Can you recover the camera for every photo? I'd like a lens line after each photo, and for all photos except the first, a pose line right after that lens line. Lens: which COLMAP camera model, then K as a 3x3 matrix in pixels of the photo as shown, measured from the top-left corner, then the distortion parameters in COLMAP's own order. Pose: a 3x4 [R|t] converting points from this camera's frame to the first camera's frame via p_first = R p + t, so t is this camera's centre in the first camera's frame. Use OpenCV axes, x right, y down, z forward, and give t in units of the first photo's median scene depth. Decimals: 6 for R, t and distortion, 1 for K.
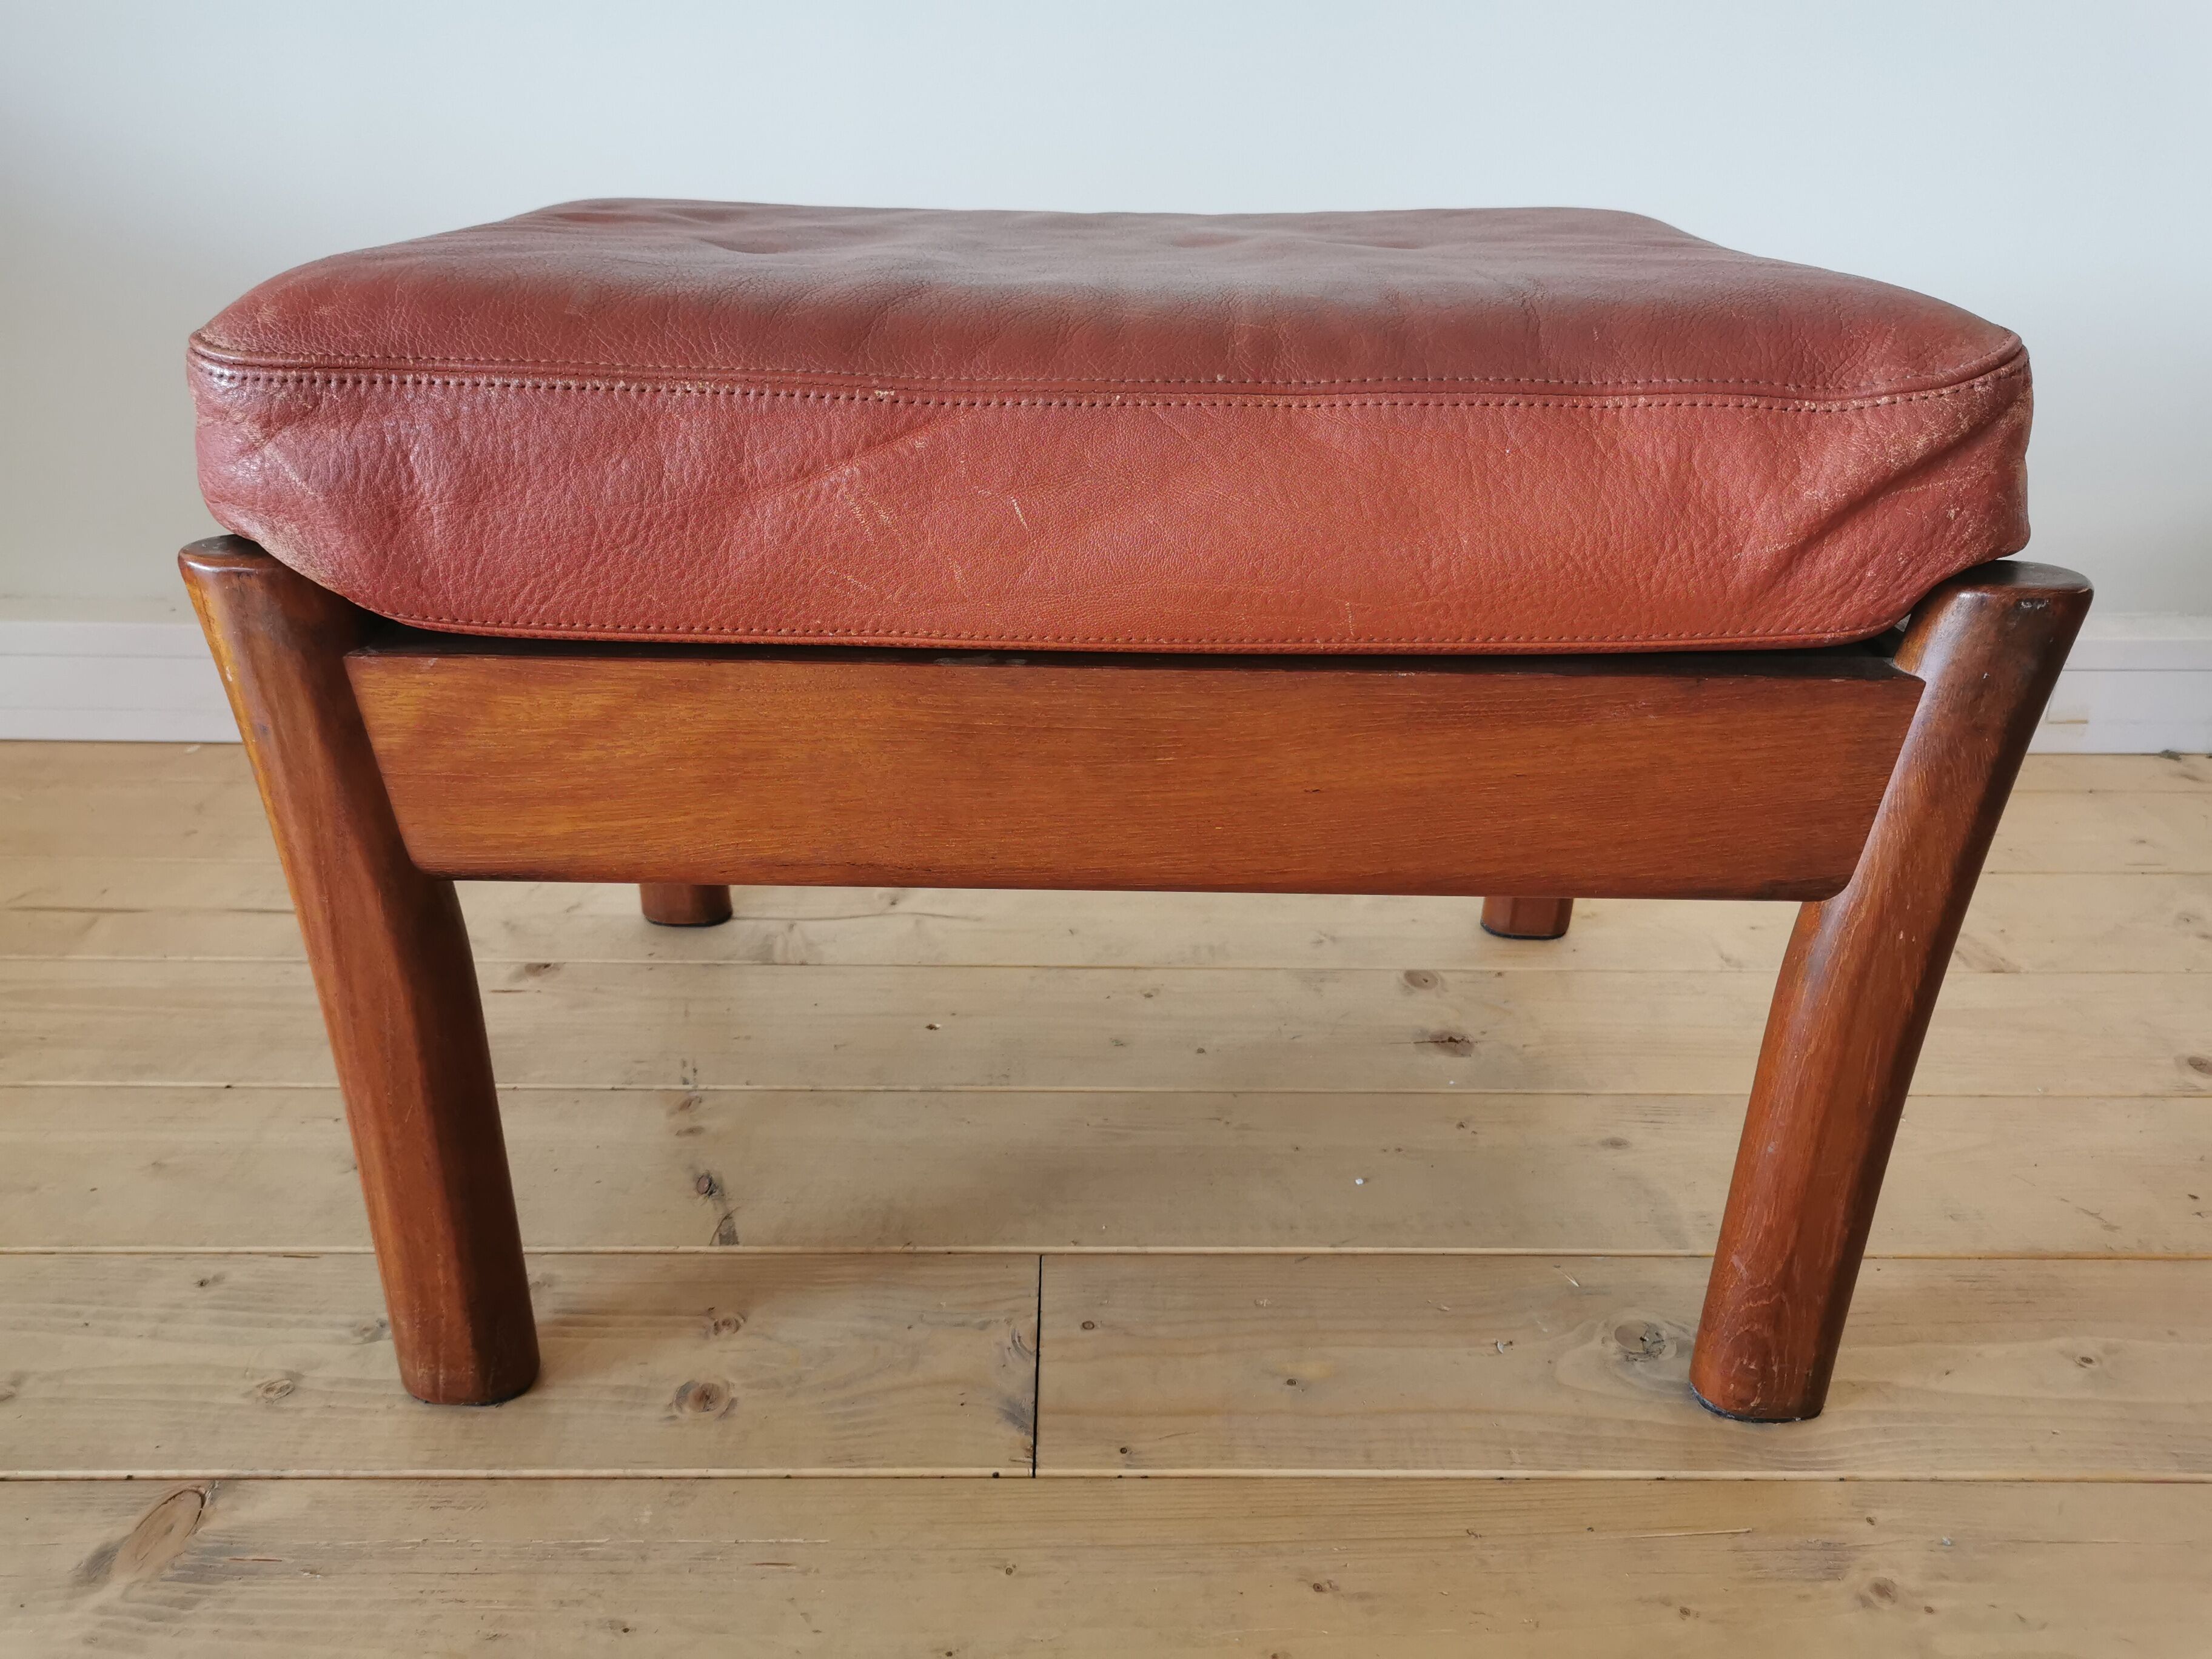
lens RADIAL K [[1759.9, 0, 1095.5], [0, 1759.9, 828.1], [0, 0, 1]] dist [0.025116, -0.018125]
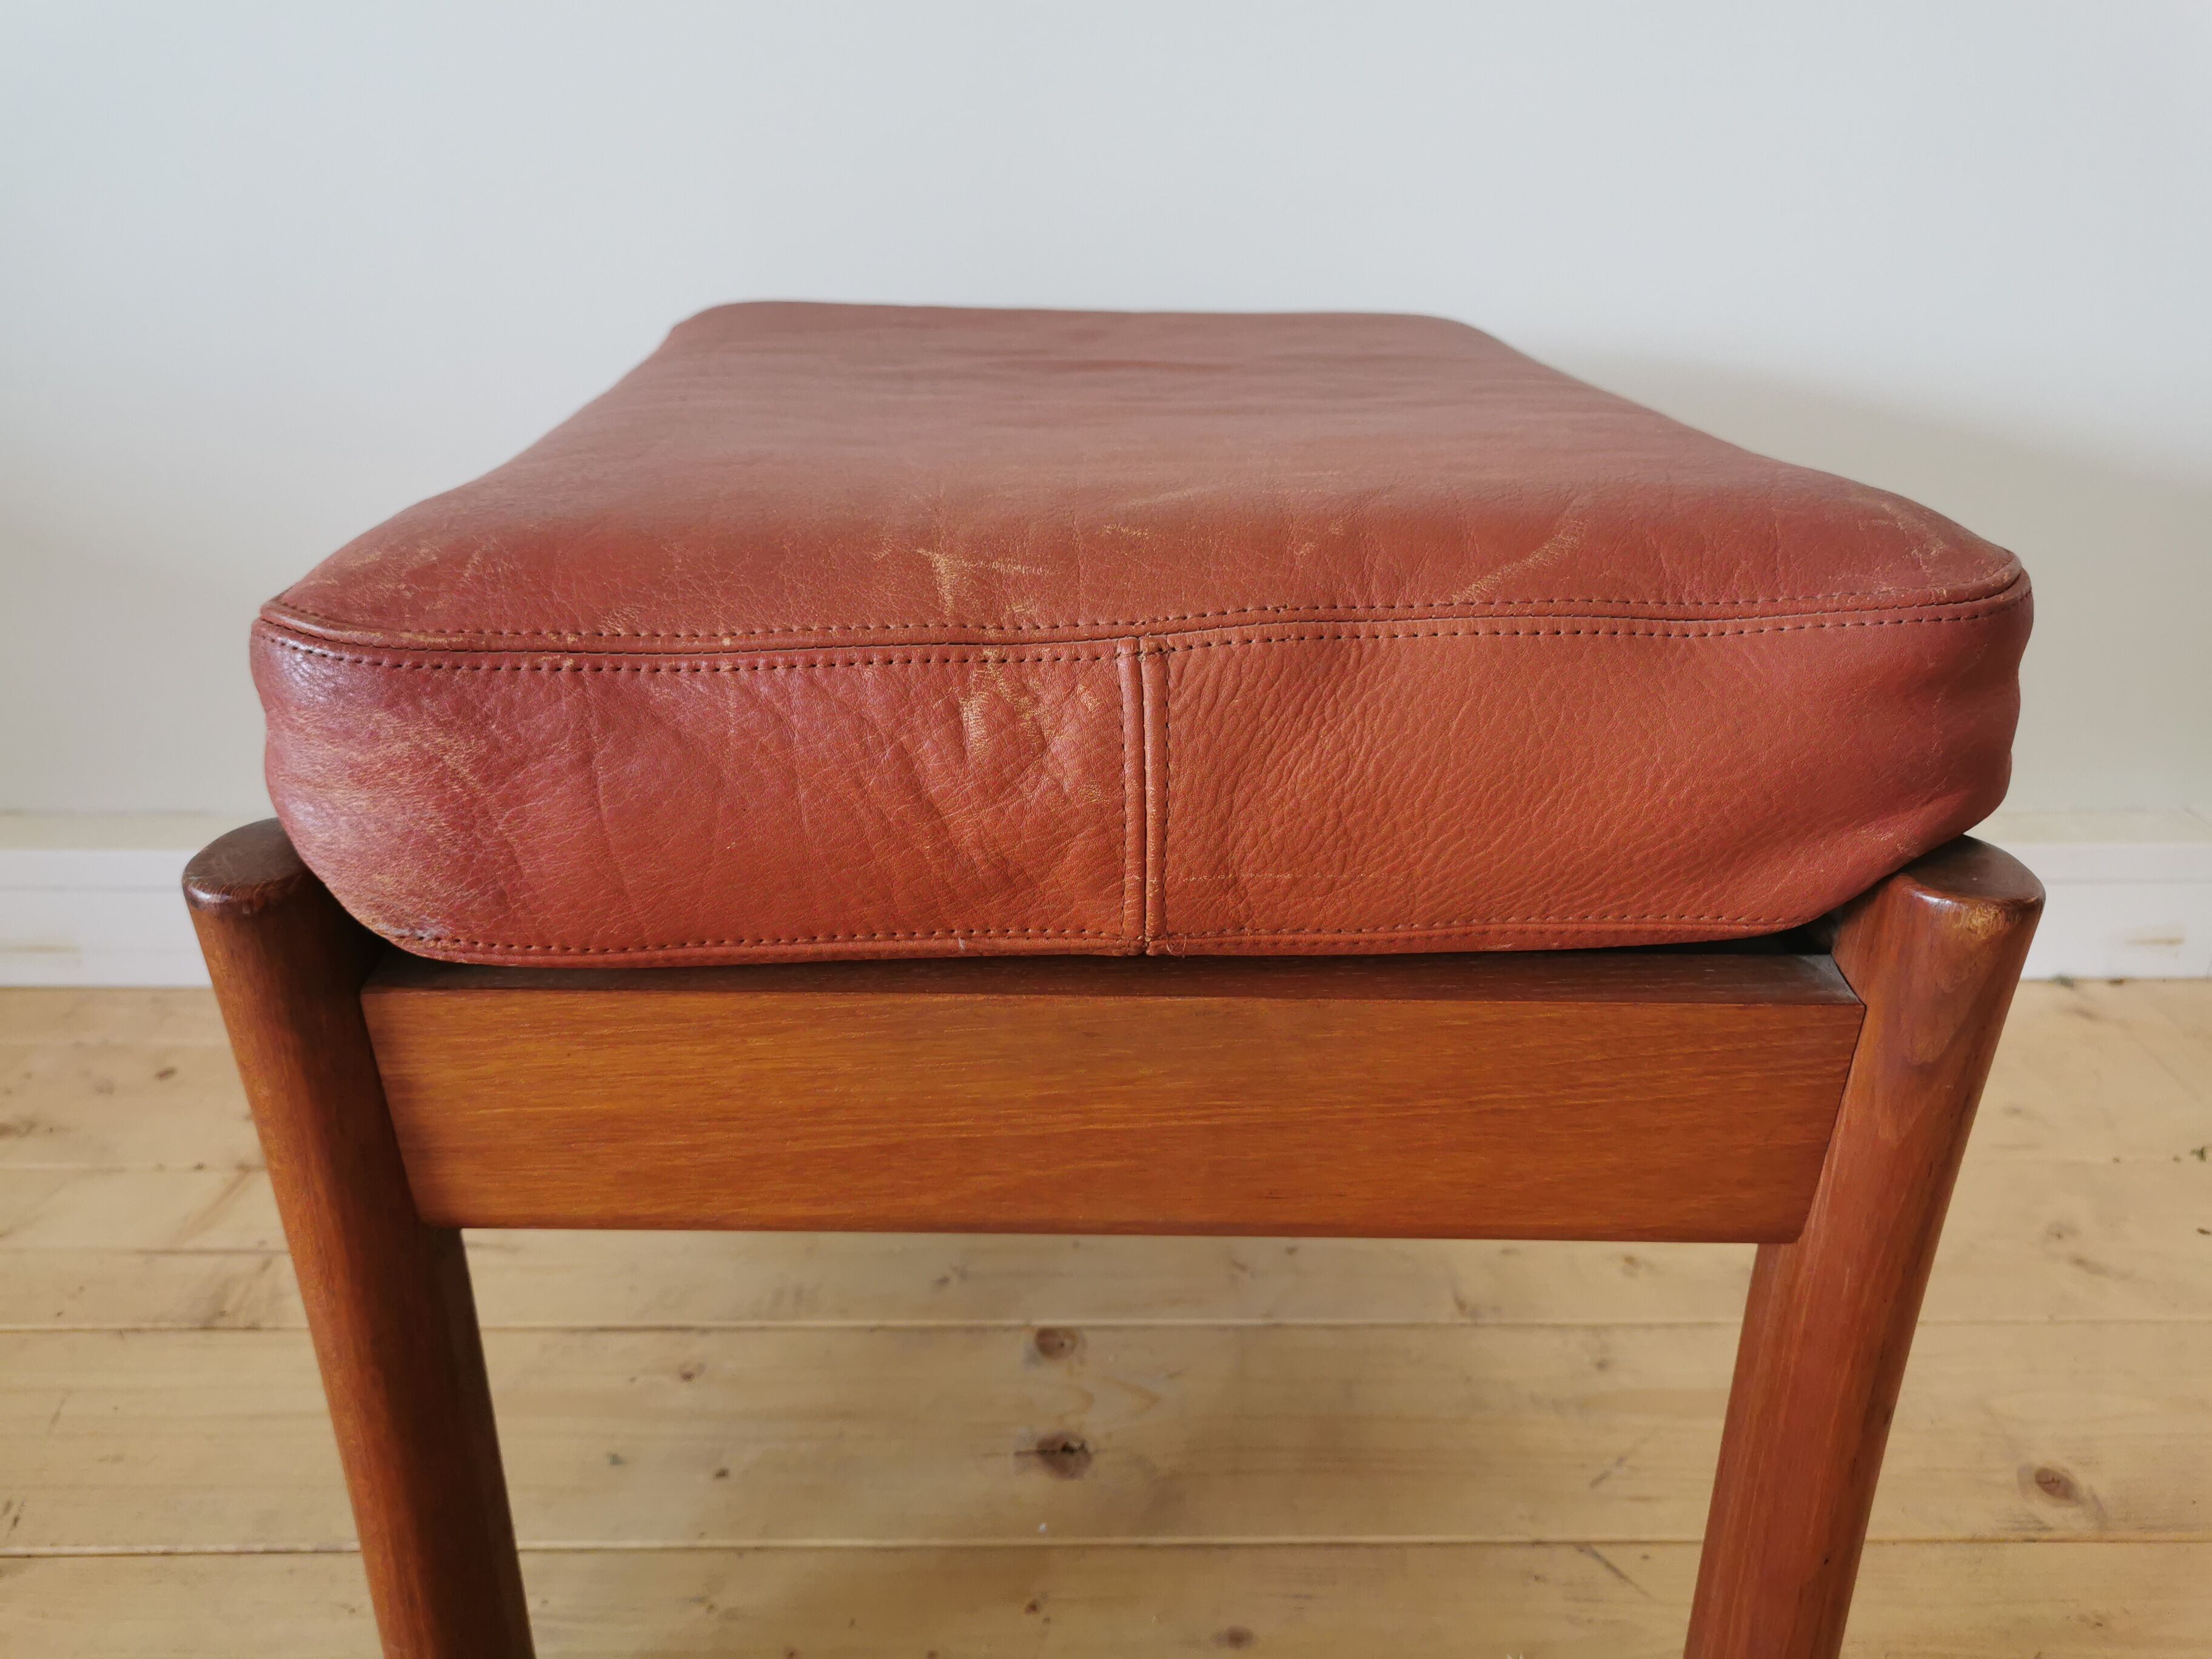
lens RADIAL K [[1759.9, 0, 1112.2], [0, 1759.9, 841.1], [0, 0, 1]] dist [0.025116, -0.018125]
pose [[0.999975, -0.006334, 0.003028, 0.302889], [0.006433, 0.999400, -0.034022, -0.155220], [-0.002811, 0.034041, 0.999416, 0.325075]]
